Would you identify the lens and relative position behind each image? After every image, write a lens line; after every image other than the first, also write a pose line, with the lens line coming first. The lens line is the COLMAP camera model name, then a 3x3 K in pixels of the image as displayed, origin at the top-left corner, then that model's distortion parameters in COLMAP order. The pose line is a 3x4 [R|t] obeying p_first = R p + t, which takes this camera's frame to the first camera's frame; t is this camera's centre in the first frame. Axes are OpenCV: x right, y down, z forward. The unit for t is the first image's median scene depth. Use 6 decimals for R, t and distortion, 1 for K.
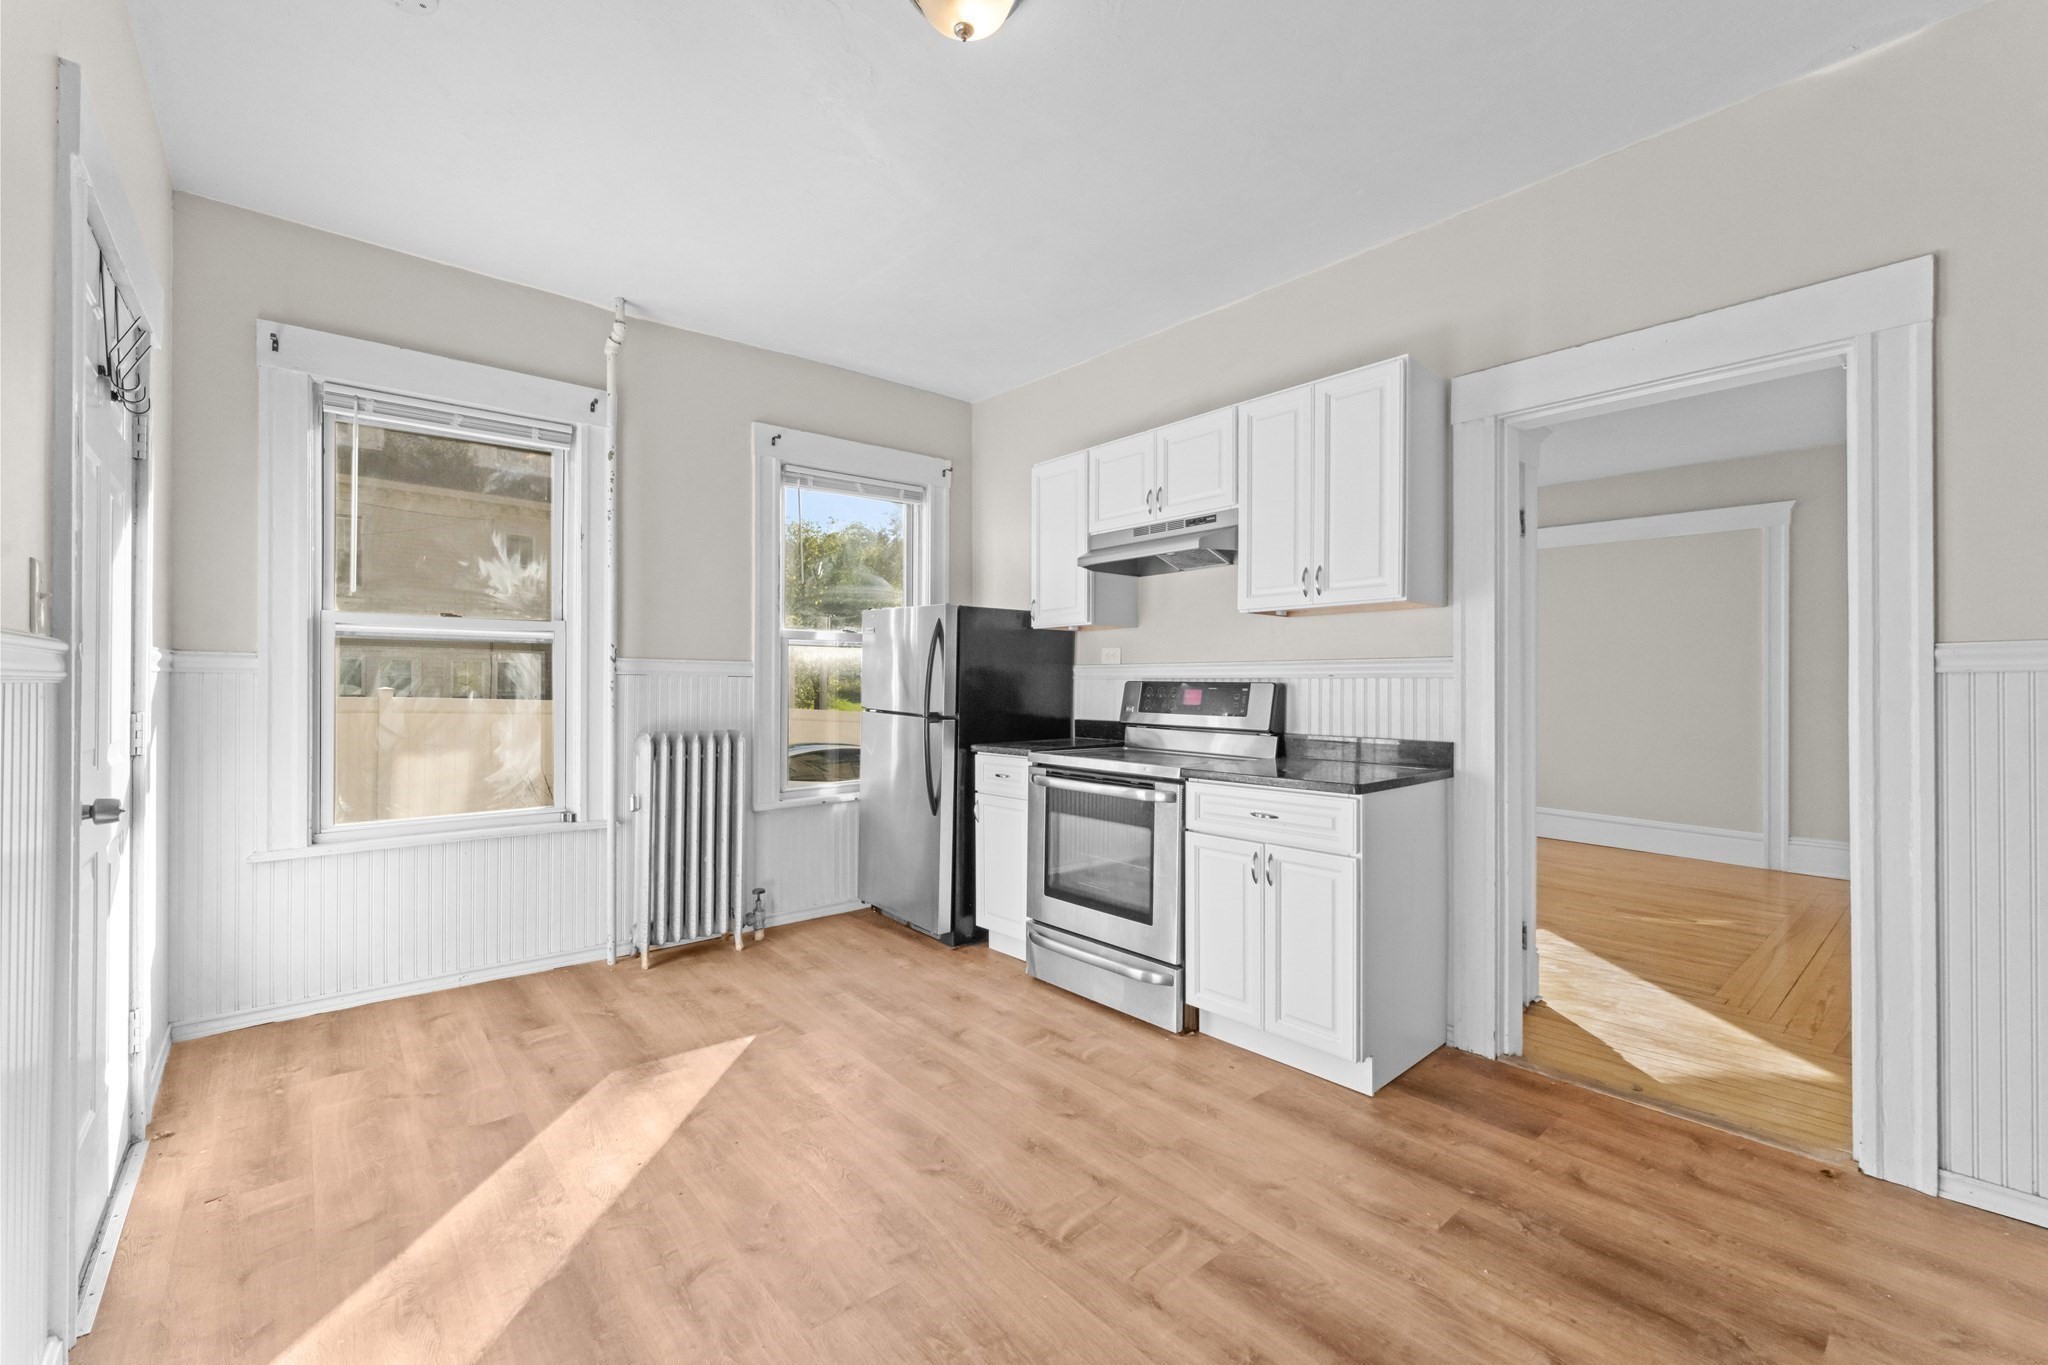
lens RADIAL K [[852.0, 0, 1033.6], [0, 852.0, 680.7], [0, 0, 1]] dist [-0.004043, -0.000089]
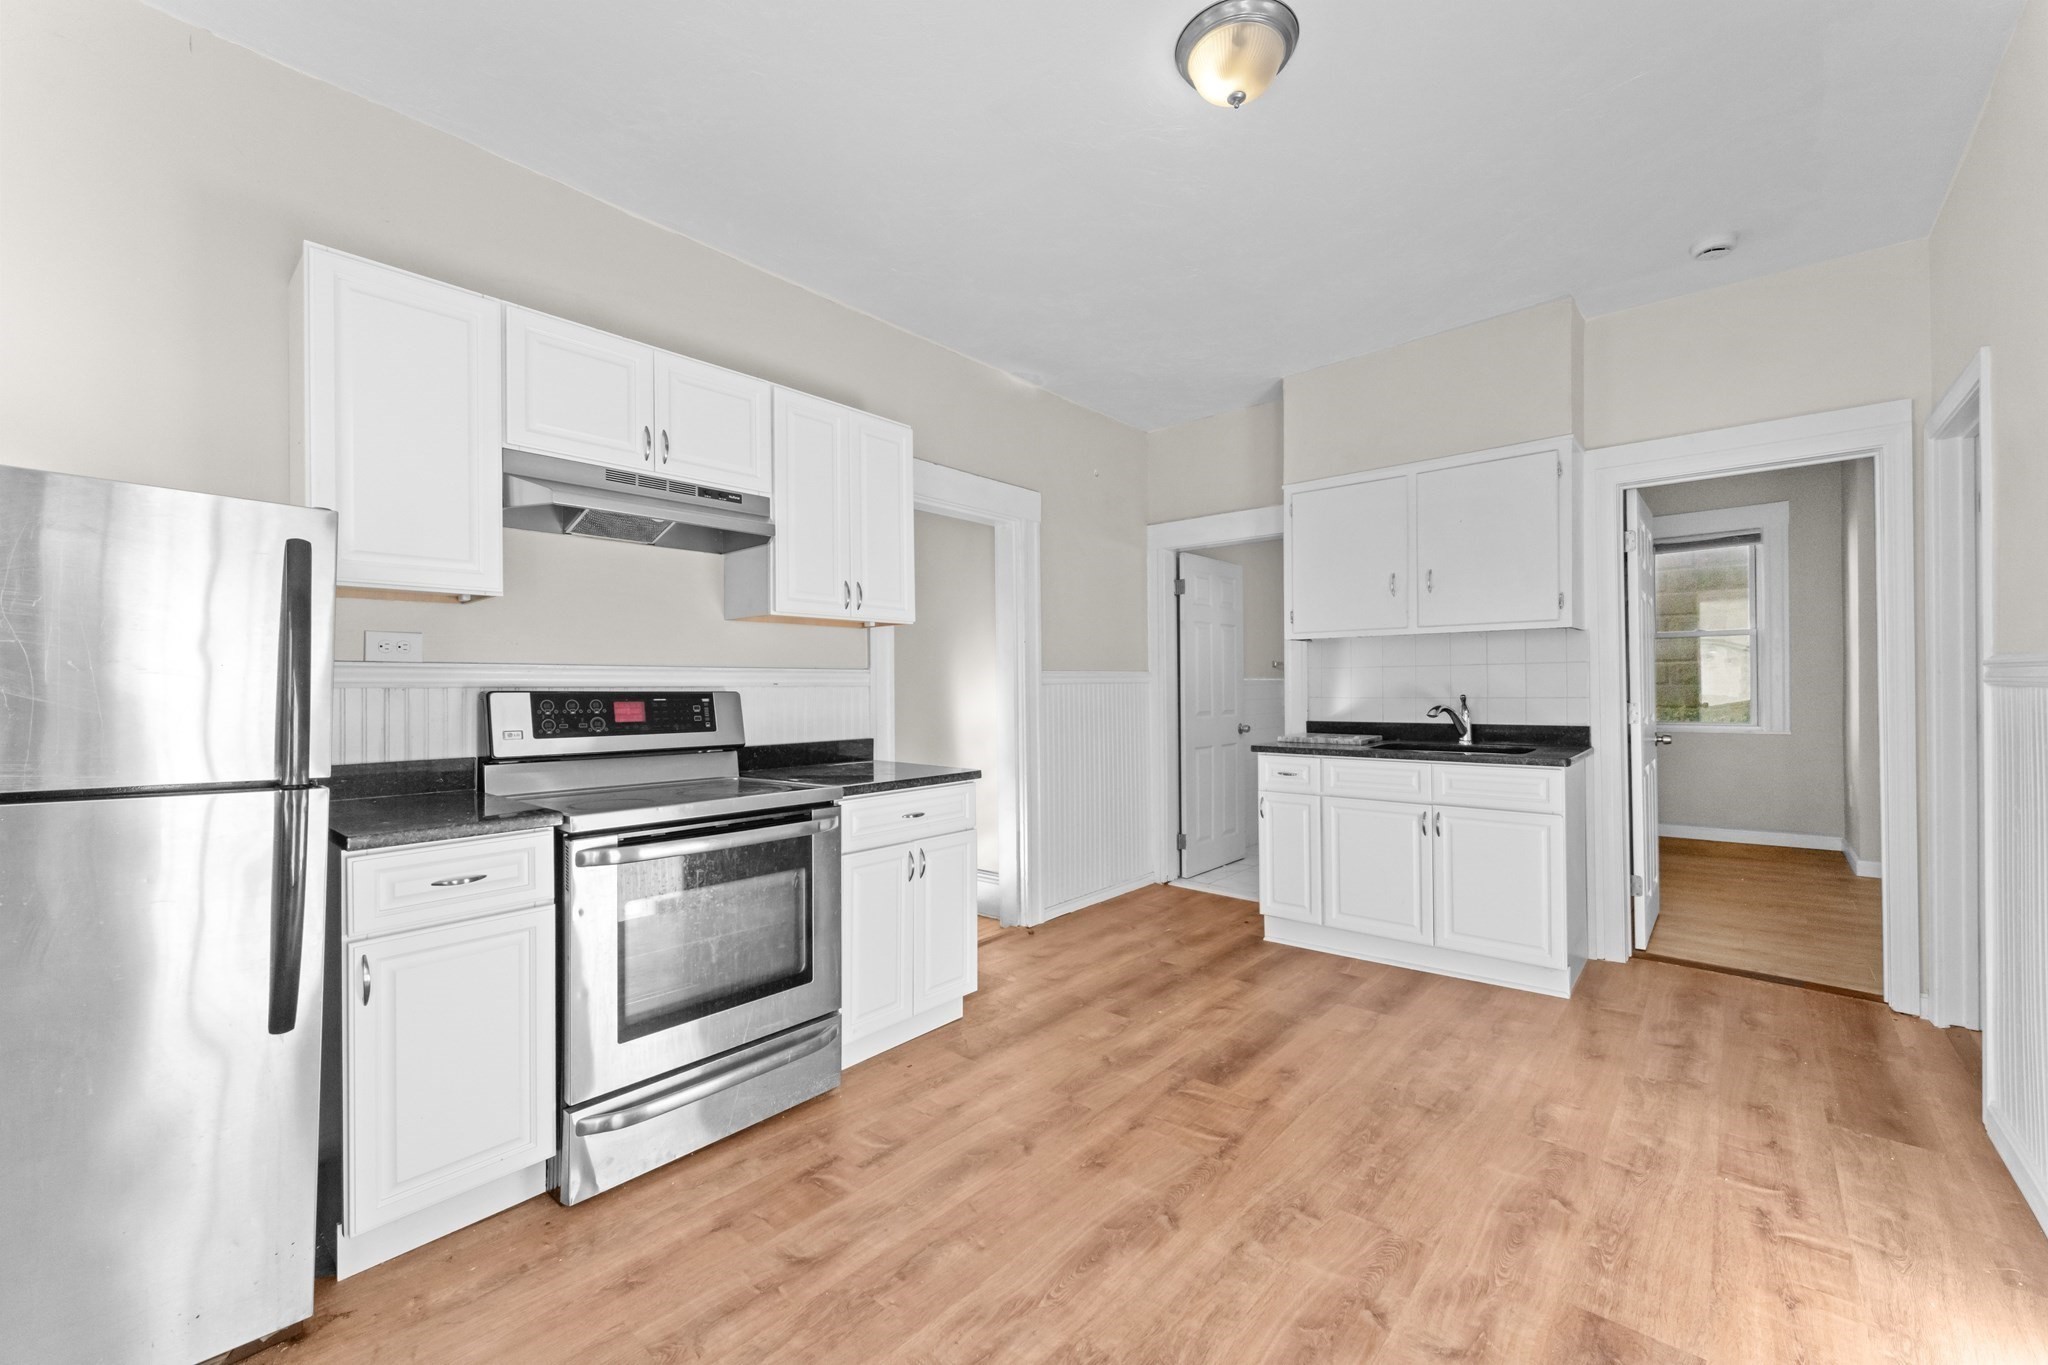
lens RADIAL K [[809.0, 0, 1031.6], [0, 809.0, 681.0], [0, 0, 1]] dist [0.001181, 0.000049]
pose [[-0.139877, 0.004173, 0.990160, -0.788175], [-0.003014, 0.999985, -0.004640, -0.007730], [-0.990164, -0.003633, -0.139862, 1.030200]]
